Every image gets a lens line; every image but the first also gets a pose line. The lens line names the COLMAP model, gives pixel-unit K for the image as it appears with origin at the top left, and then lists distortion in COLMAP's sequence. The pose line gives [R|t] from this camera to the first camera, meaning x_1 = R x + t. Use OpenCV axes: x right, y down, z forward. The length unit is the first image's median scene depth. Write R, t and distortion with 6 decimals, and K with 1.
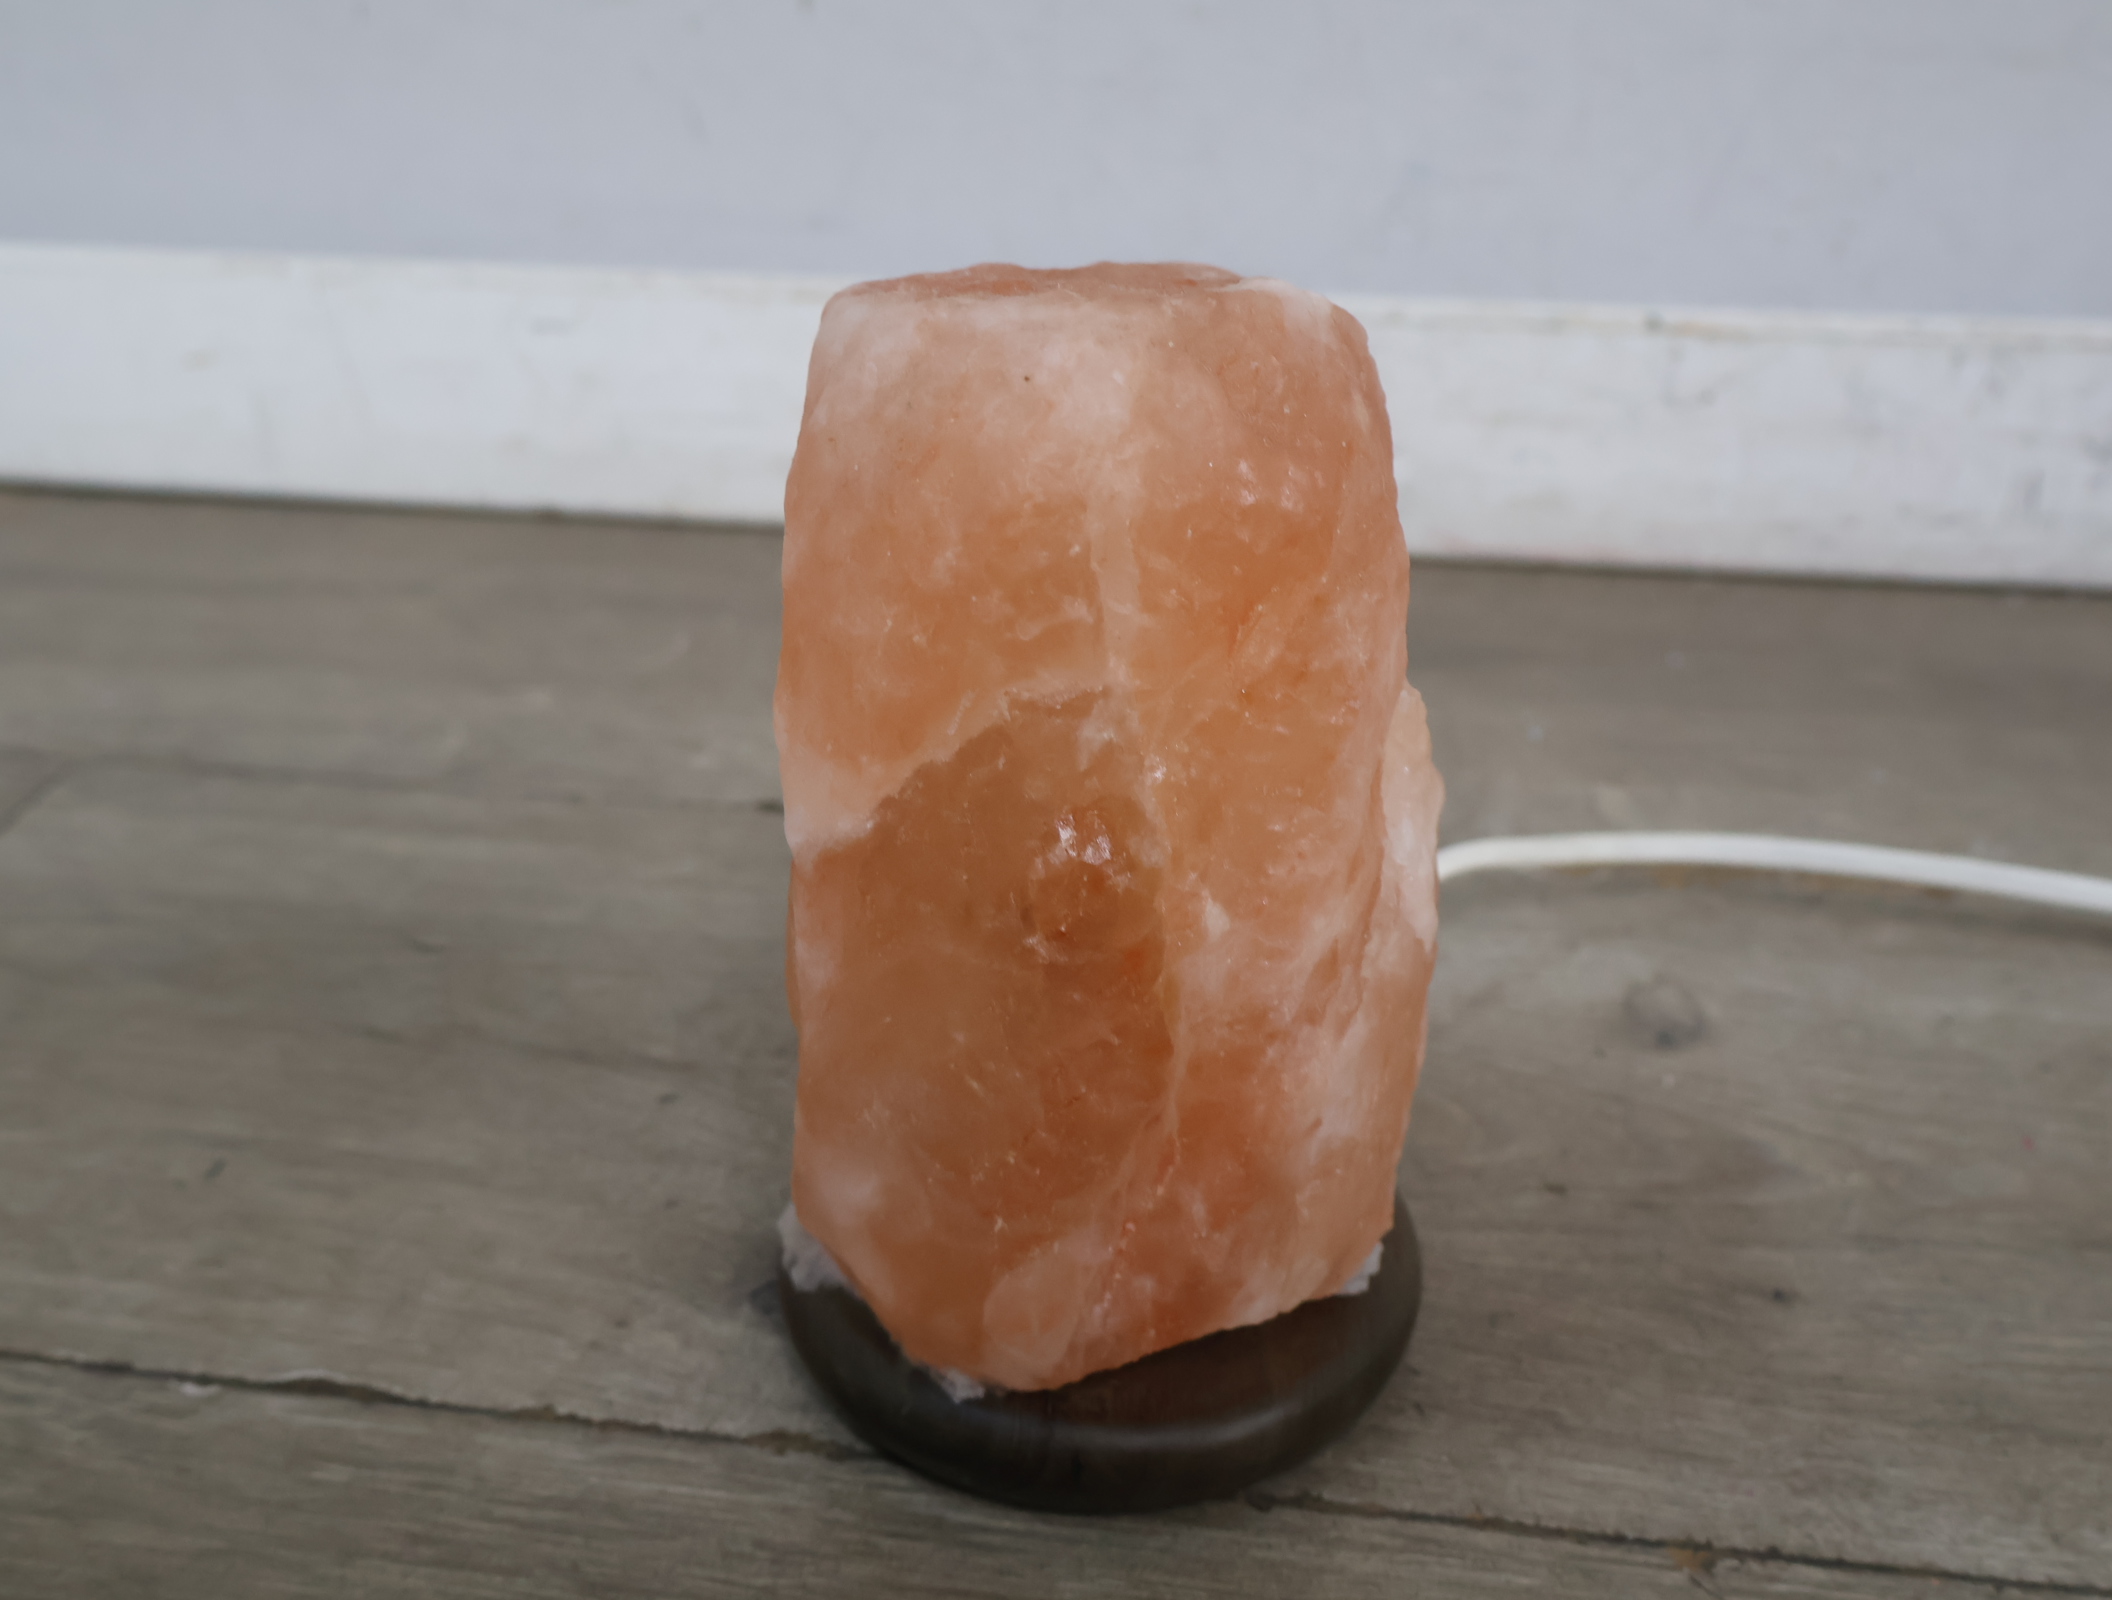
lens RADIAL K [[2421.9, 0, 1049.5], [0, 2421.9, 782.2], [0, 0, 1]] dist [0.008433, 0.000000]
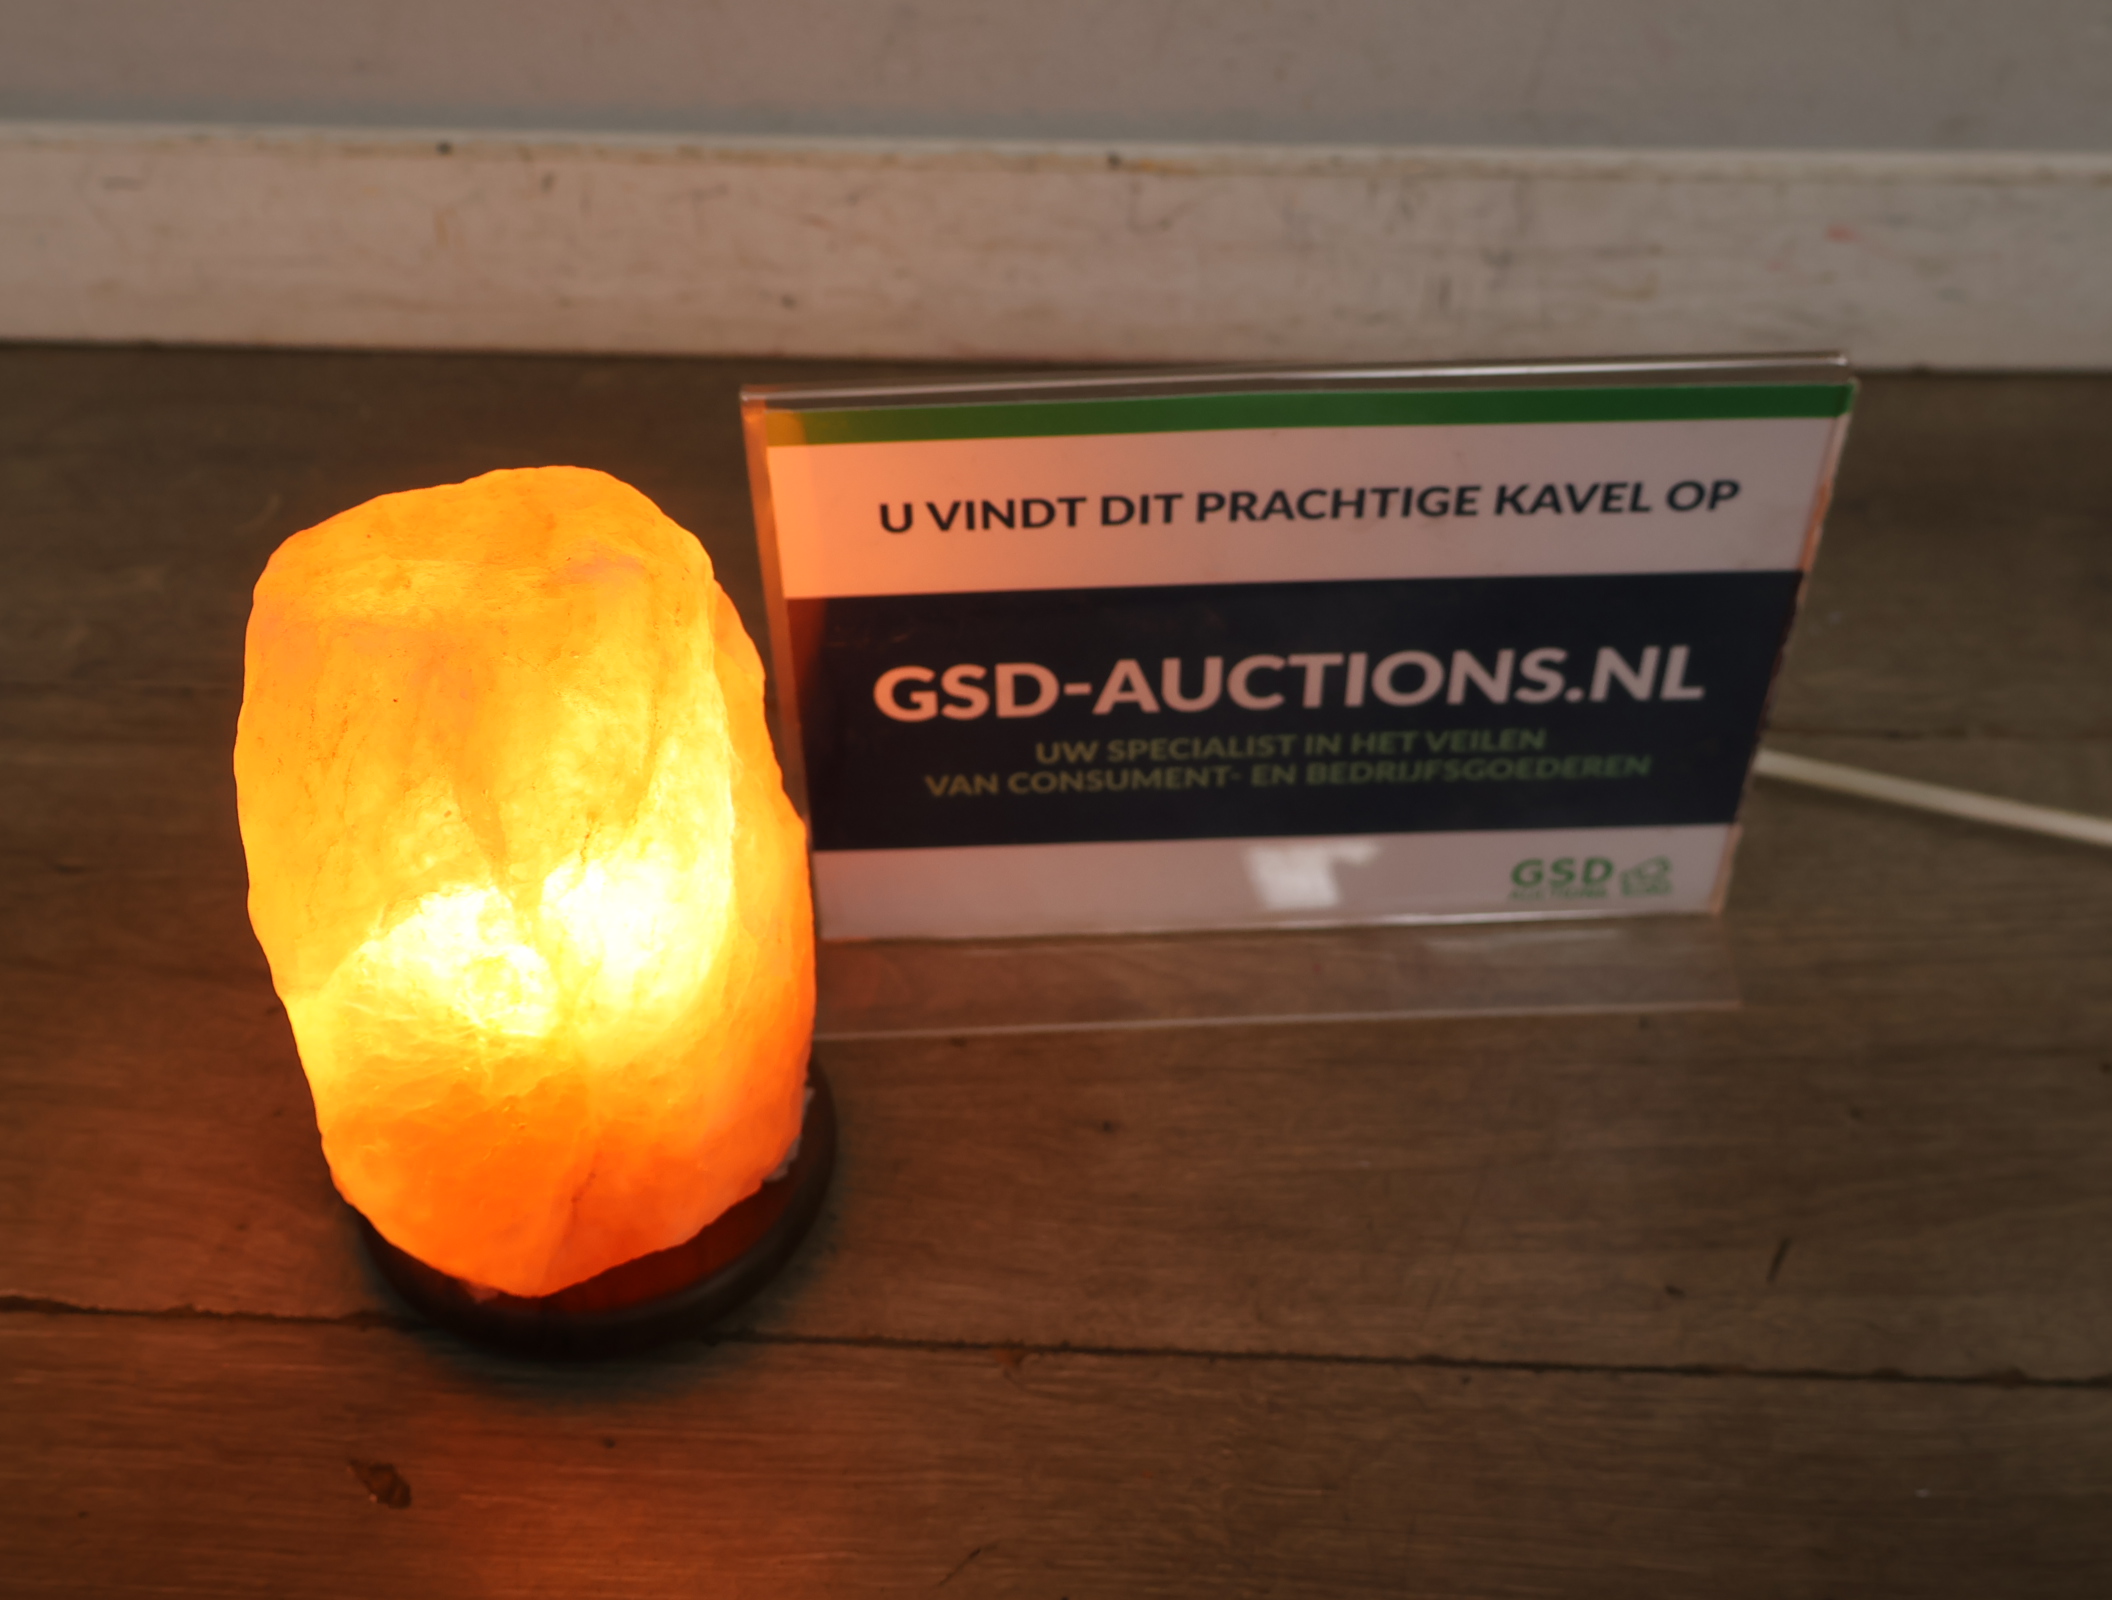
lens RADIAL K [[2421.9, 0, 1068.8], [0, 2421.9, 790.8], [0, 0, 1]] dist [0.008433, 0.000000]
pose [[0.993658, -0.075469, 0.083354, 0.201855], [0.050994, 0.963136, 0.264137, -0.373535], [-0.100215, -0.258211, 0.960877, -0.293188]]
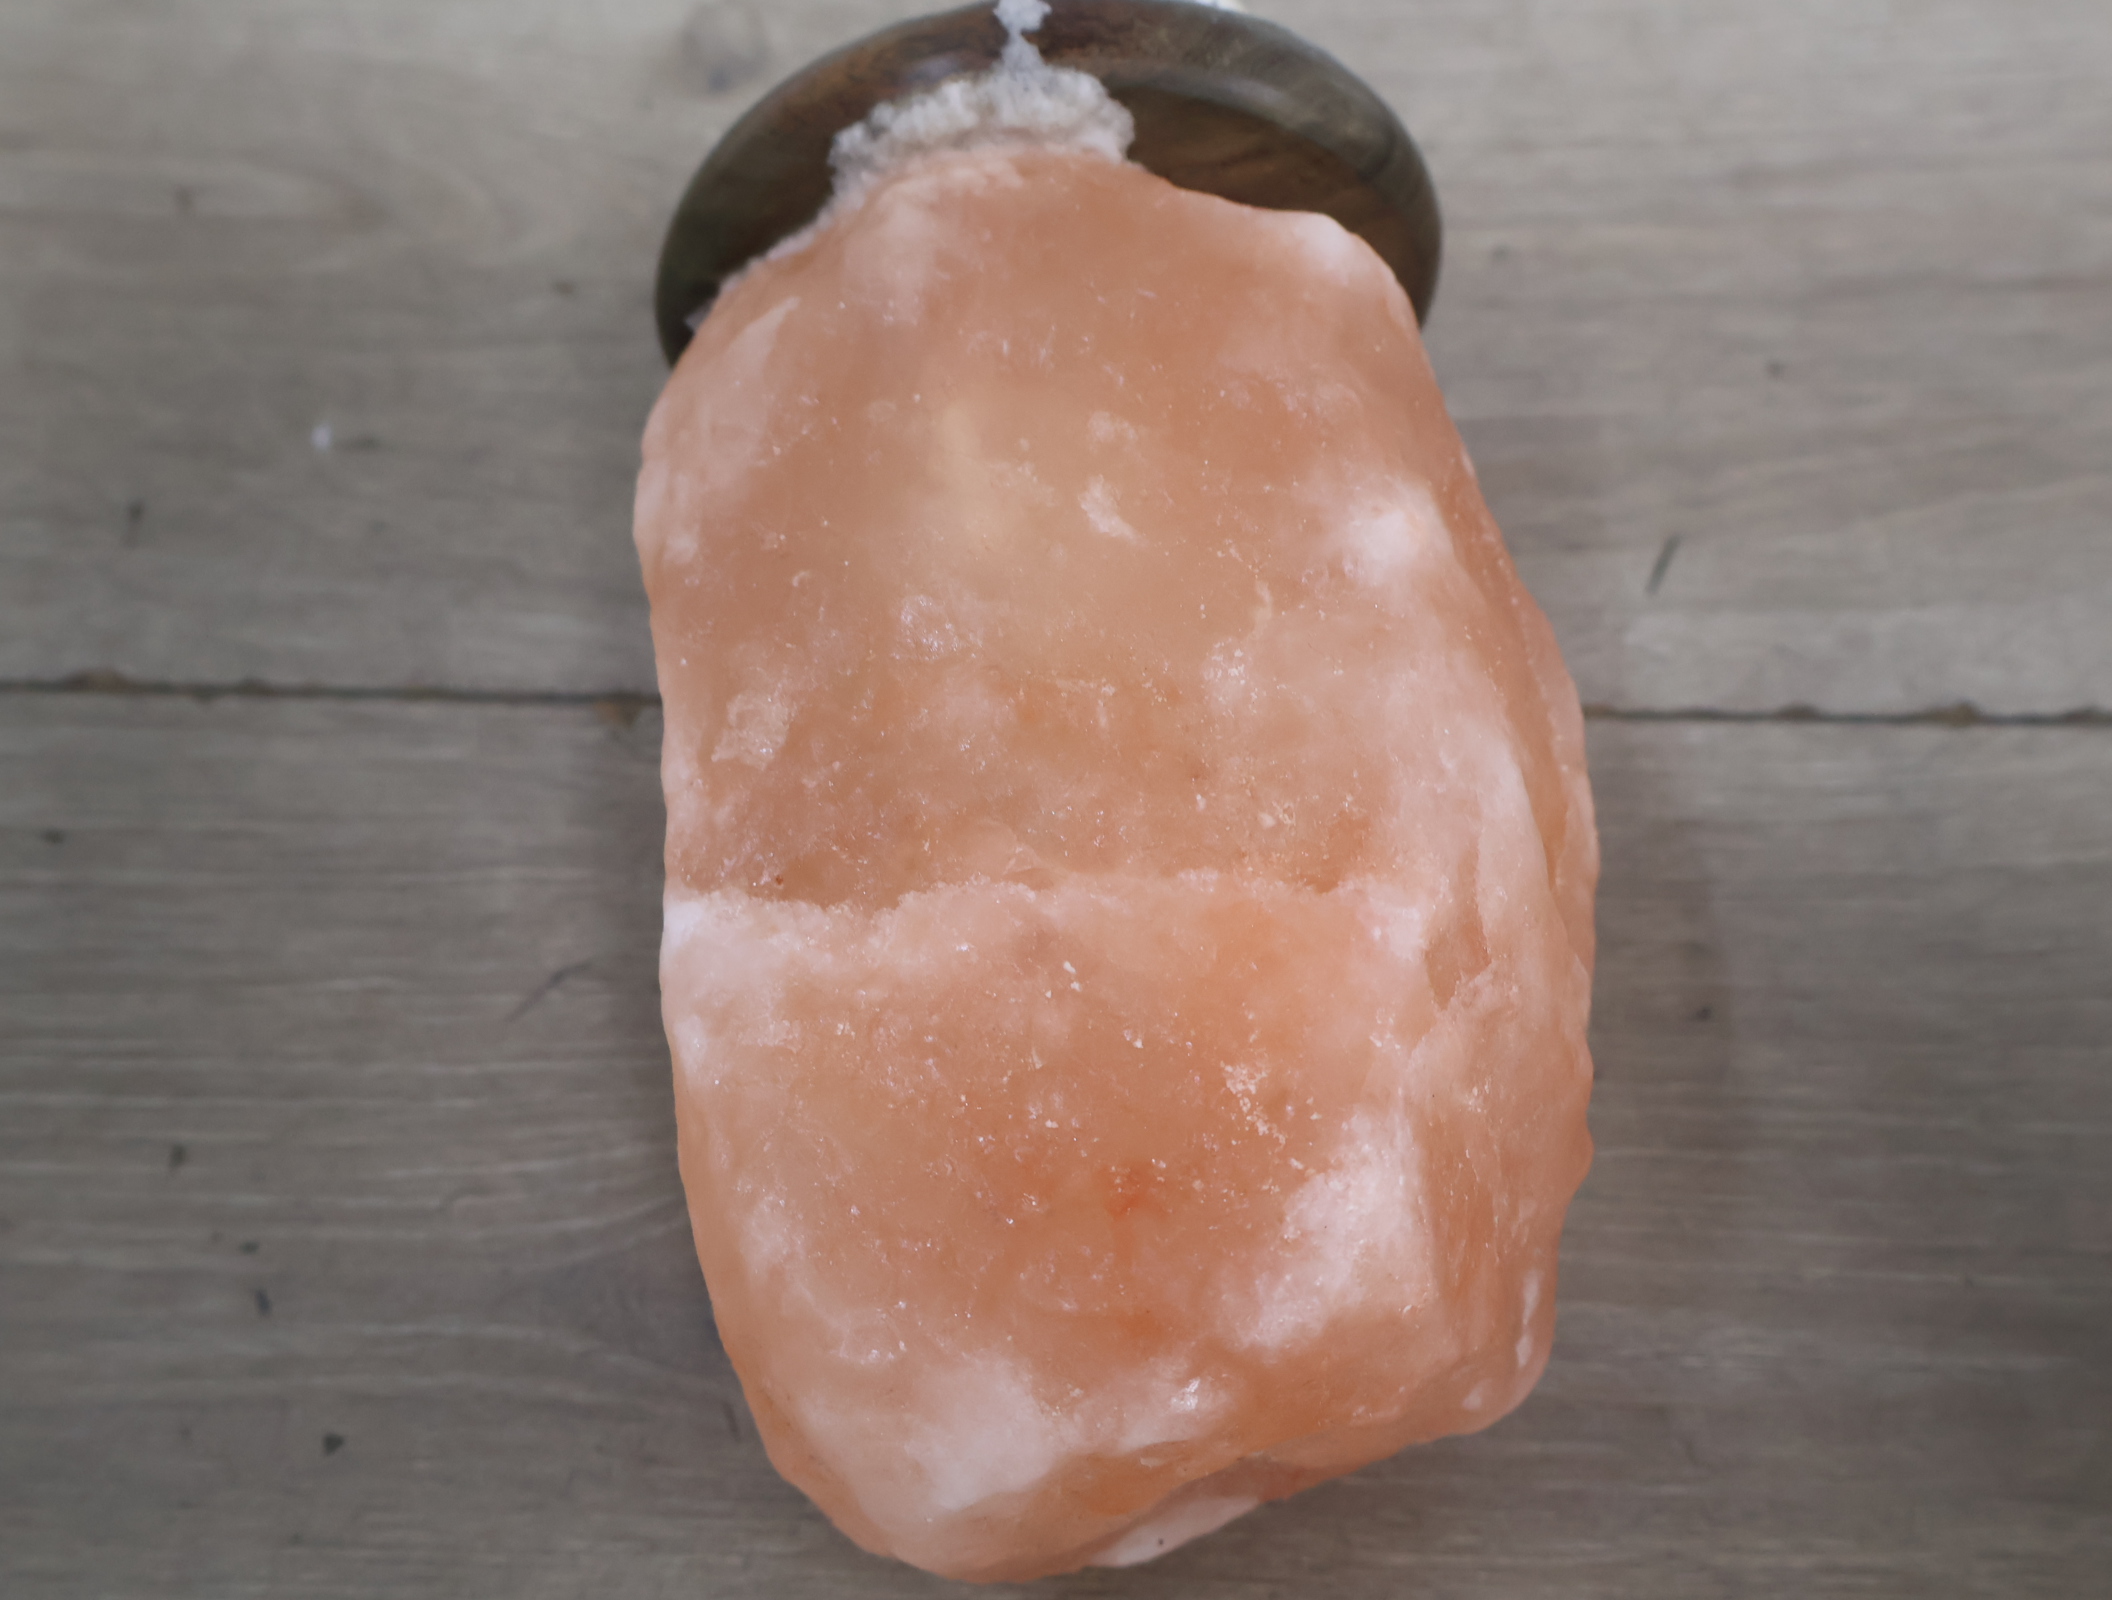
lens RADIAL K [[2421.9, 0, 1063.1], [0, 2421.9, 787.5], [0, 0, 1]] dist [0.008433, 0.000000]
pose [[0.987288, -0.114629, 0.110100, 0.329752], [0.041530, 0.854701, 0.517456, -0.183387], [-0.153419, -0.506306, 0.848597, 0.060249]]
